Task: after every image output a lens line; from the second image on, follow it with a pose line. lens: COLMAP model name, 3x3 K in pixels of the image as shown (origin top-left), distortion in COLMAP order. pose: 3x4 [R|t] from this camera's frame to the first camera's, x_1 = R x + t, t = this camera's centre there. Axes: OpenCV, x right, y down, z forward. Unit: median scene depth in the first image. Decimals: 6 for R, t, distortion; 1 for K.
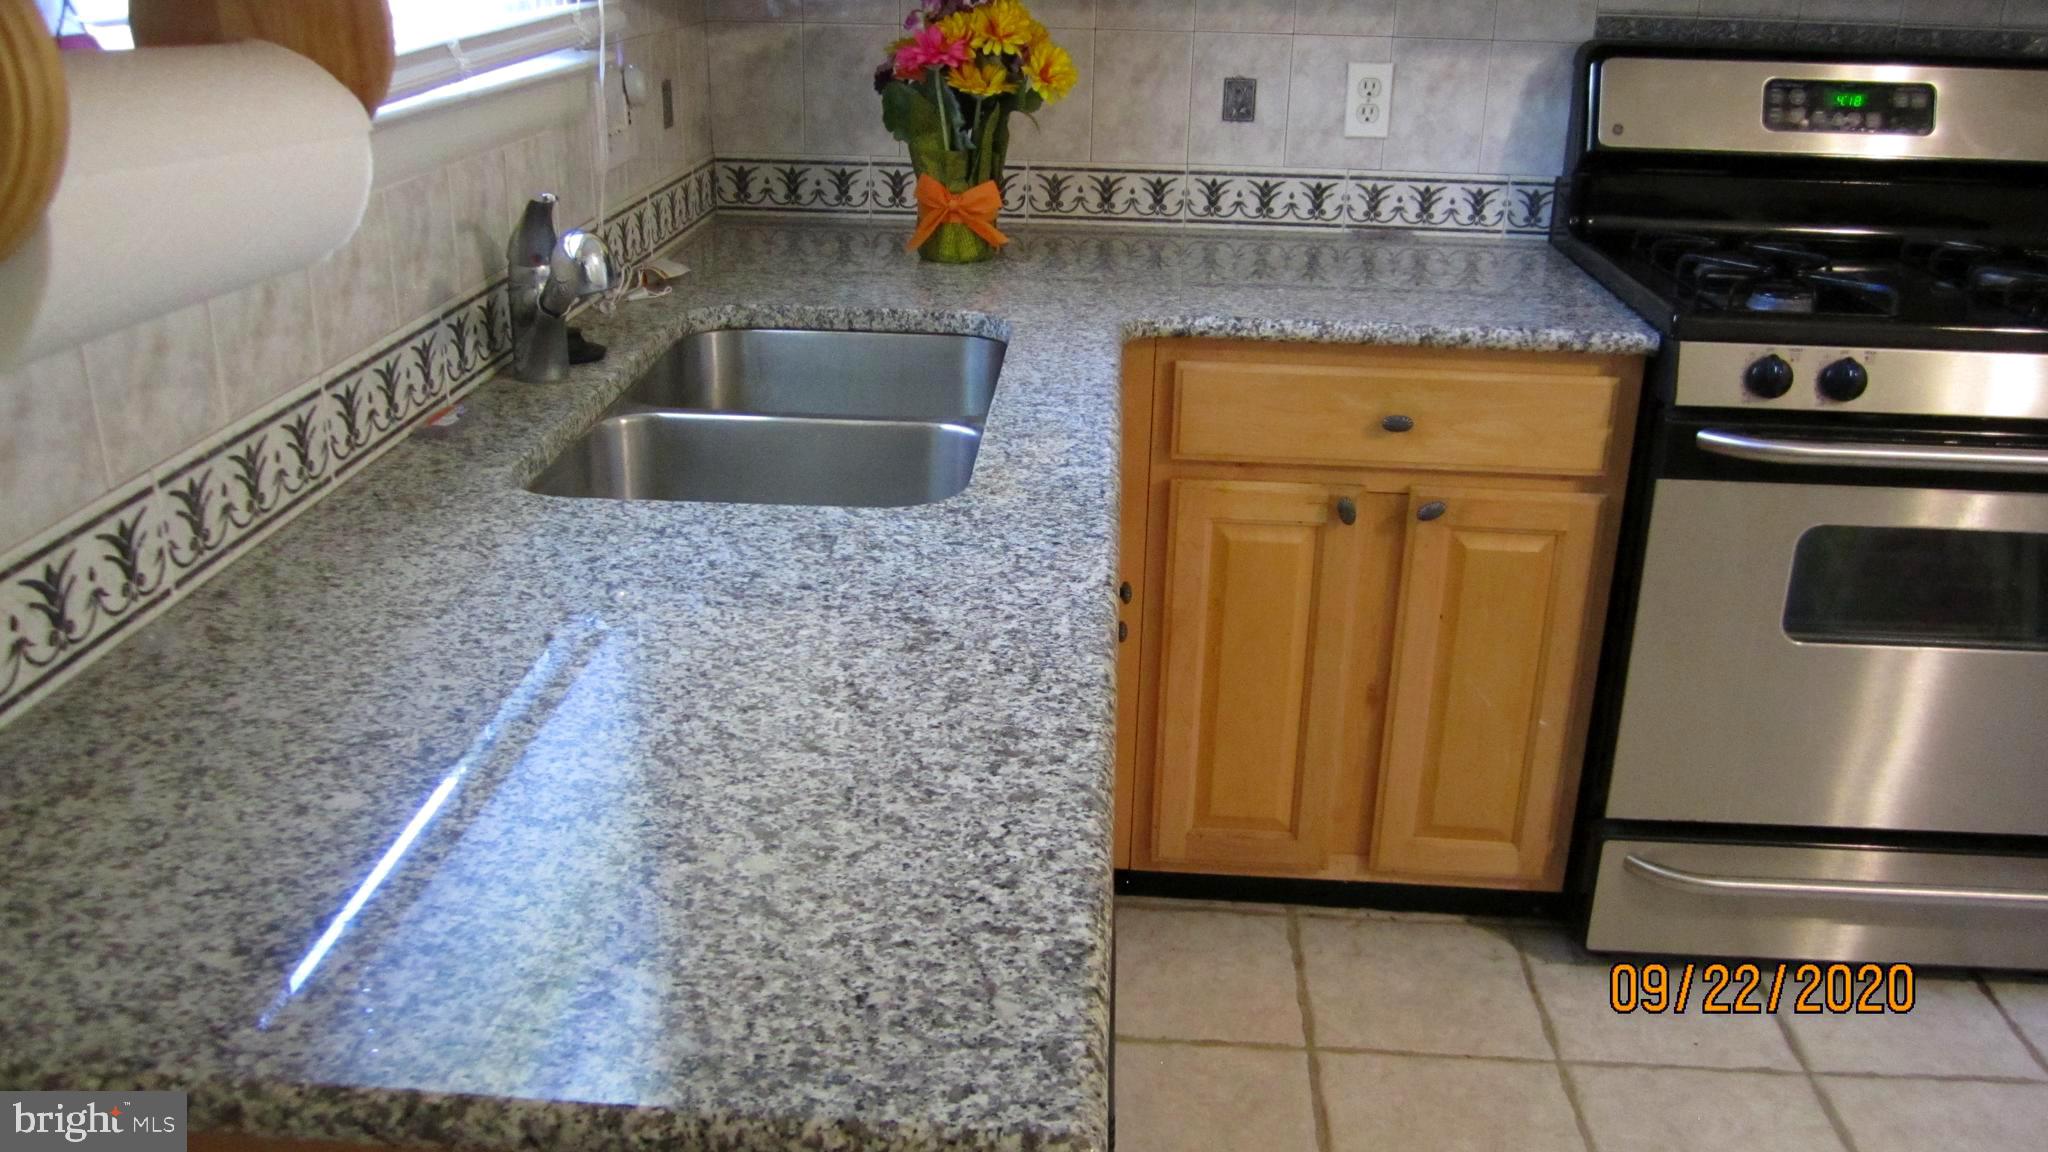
lens RADIAL K [[1680.1, 0, 1017.5], [0, 1680.1, 568.1], [0, 0, 1]] dist [-0.063403, 0.015524]
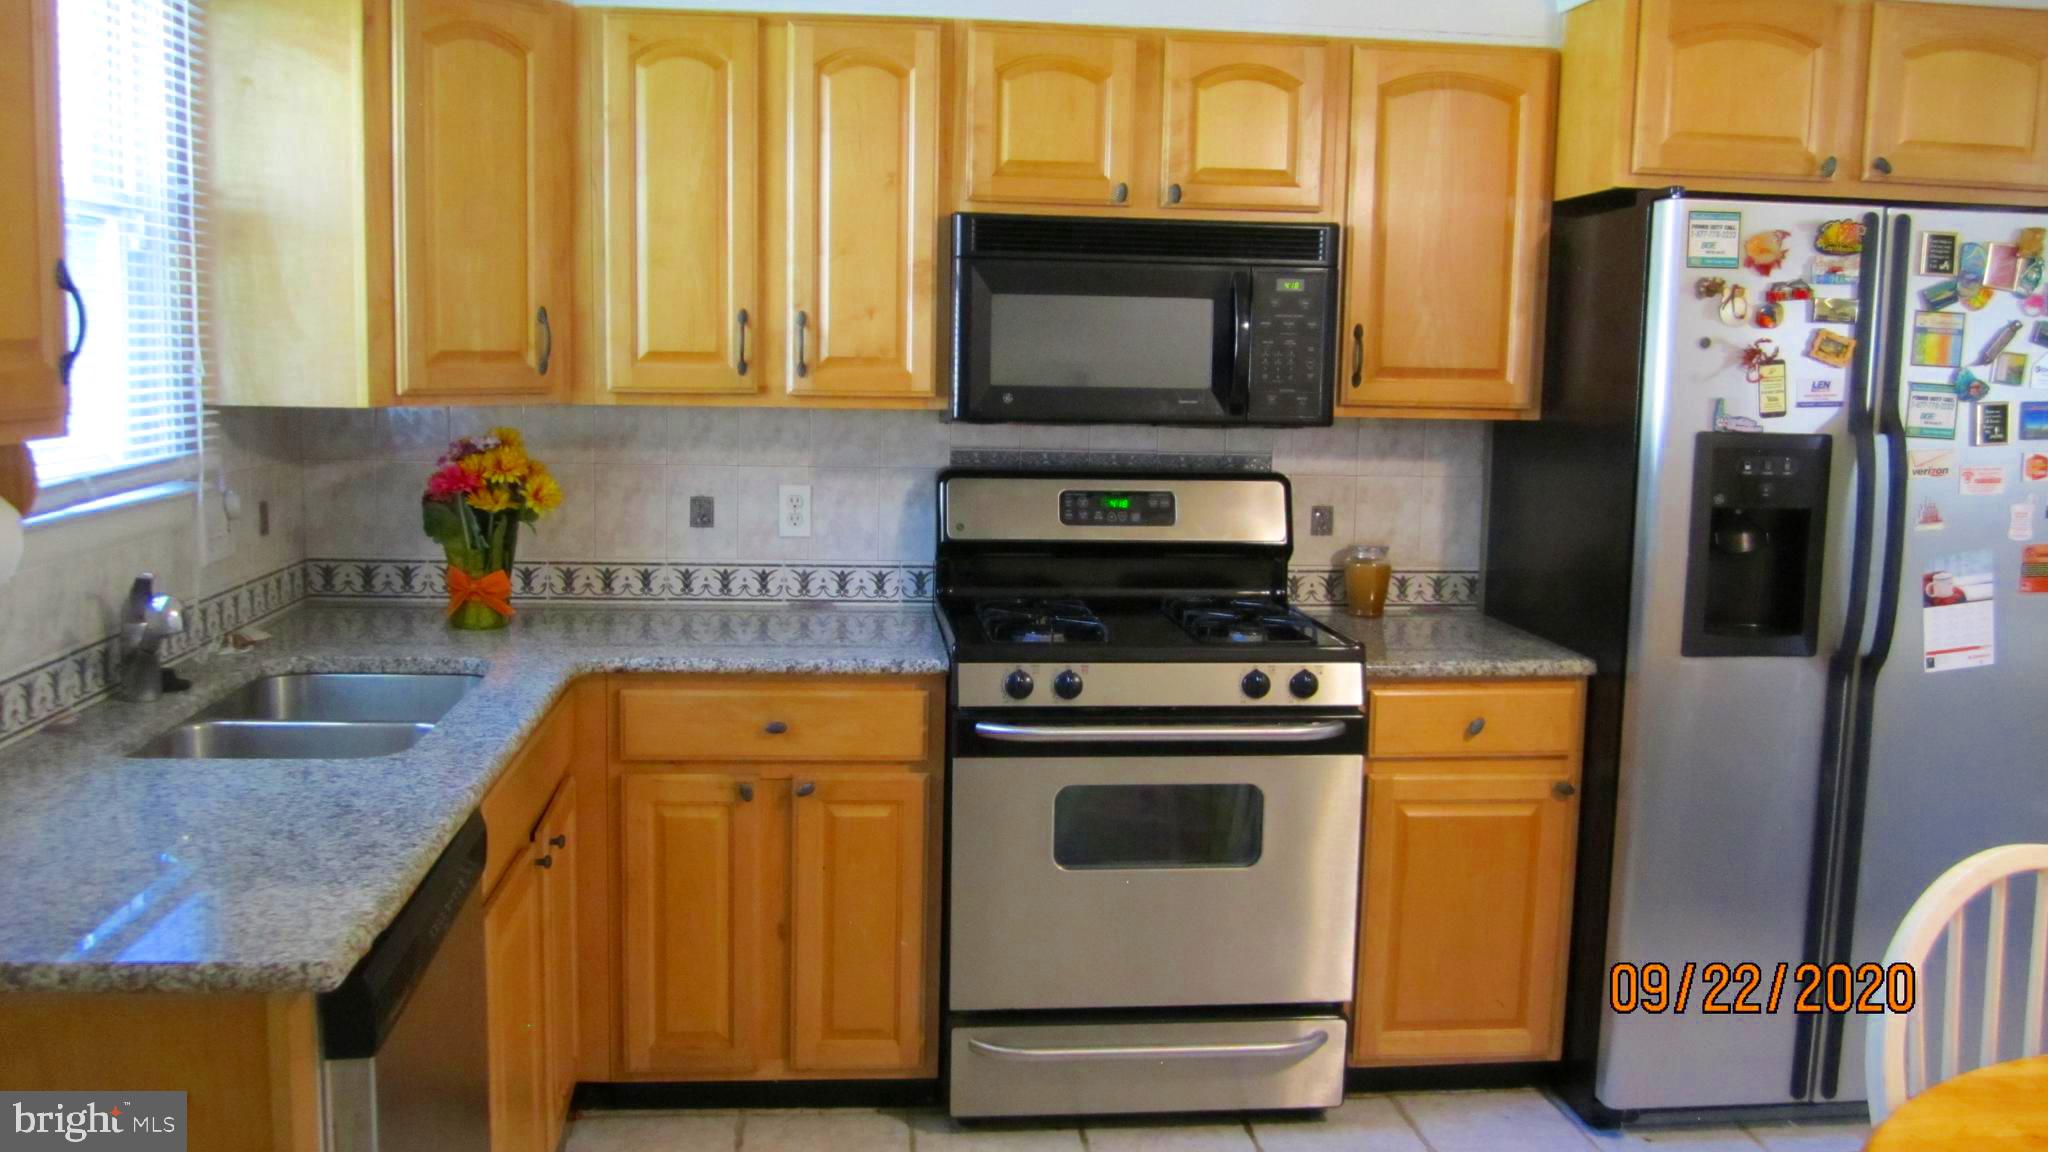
lens RADIAL K [[1680.1, 0, 1016.4], [0, 1680.1, 563.1], [0, 0, 1]] dist [-0.063403, 0.015524]
pose [[0.984666, -0.014511, 0.173846, 0.173562], [0.056326, 0.969607, -0.238096, 0.124782], [-0.165107, 0.244237, 0.955556, -0.423120]]
